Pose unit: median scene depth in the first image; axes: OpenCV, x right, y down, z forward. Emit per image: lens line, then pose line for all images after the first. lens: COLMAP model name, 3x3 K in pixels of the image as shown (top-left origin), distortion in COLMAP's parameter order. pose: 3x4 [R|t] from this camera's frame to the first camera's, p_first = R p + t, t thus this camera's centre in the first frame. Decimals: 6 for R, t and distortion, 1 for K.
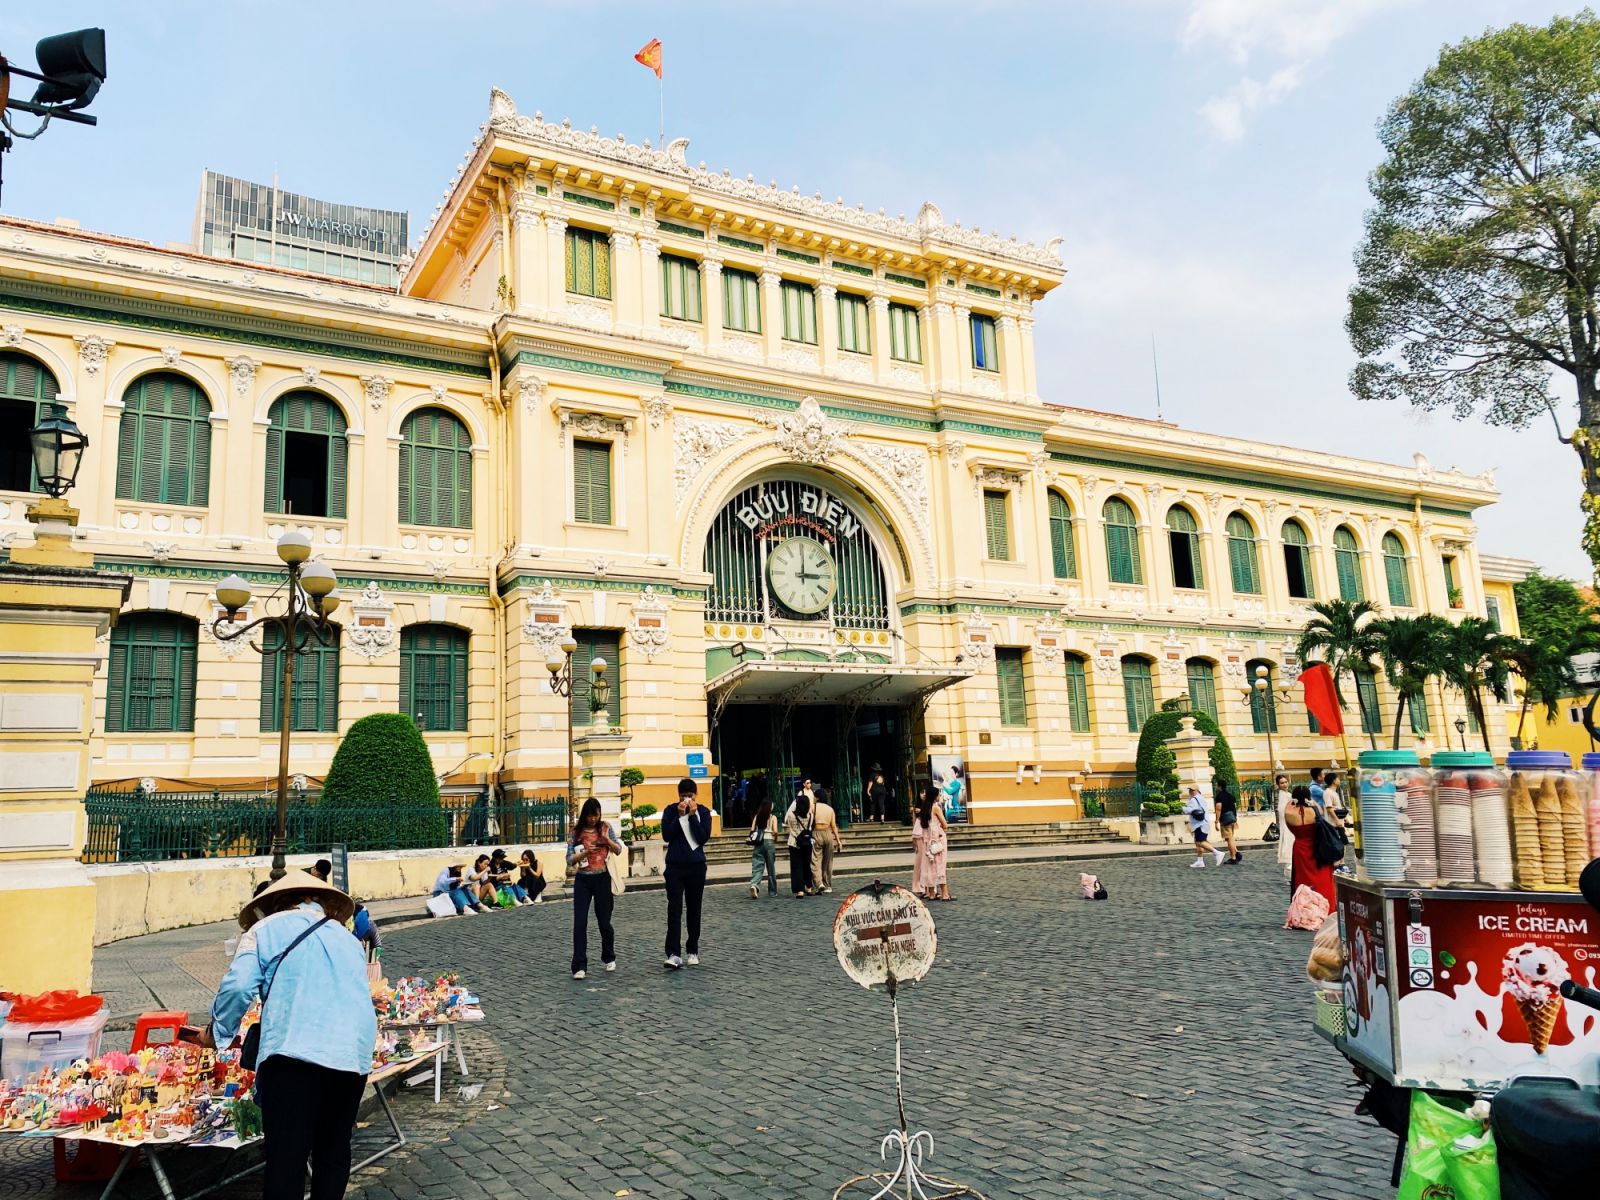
lens RADIAL K [[1232.5, 0, 747.3], [0, 1232.5, 548.7], [0, 0, 1]] dist [-0.002252, -0.059665]
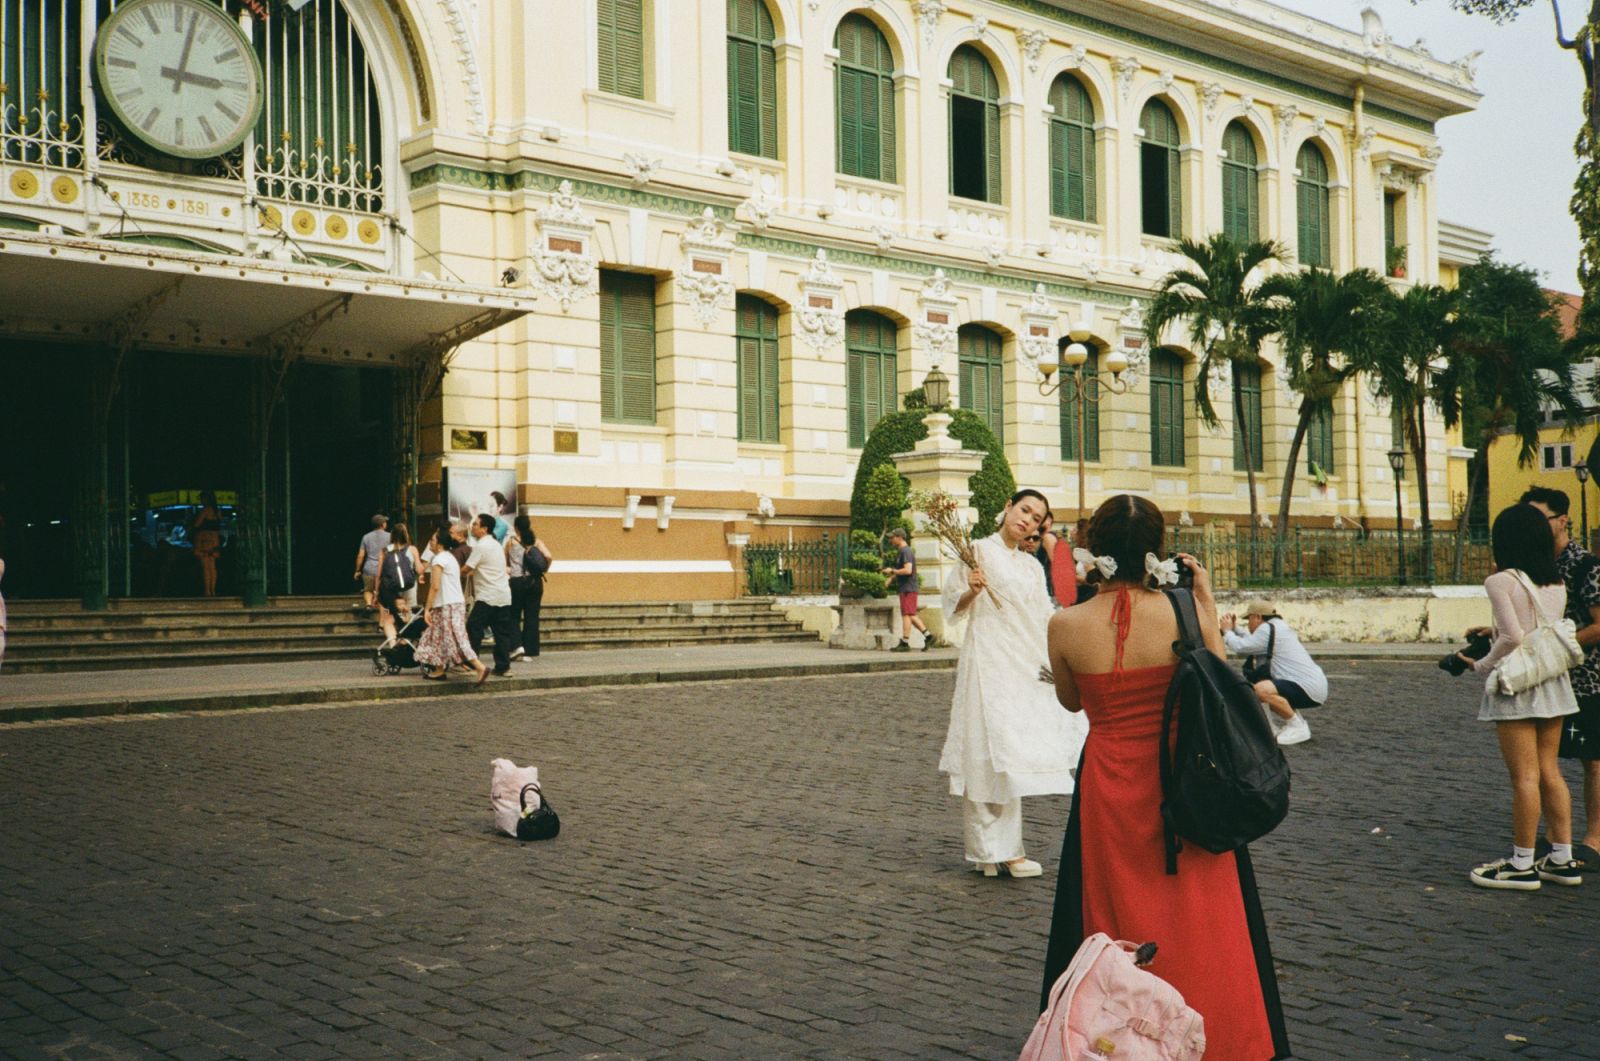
lens RADIAL K [[1908.1, 0, 800.0], [0, 1908.1, 530.5], [0, 0, 1]] dist [0.156005, -0.990388]
pose [[0.969016, 0.029854, 0.245188, 0.086750], [-0.074383, 0.981858, 0.174422, 0.040910], [-0.235532, -0.187255, 0.953656, 0.192741]]
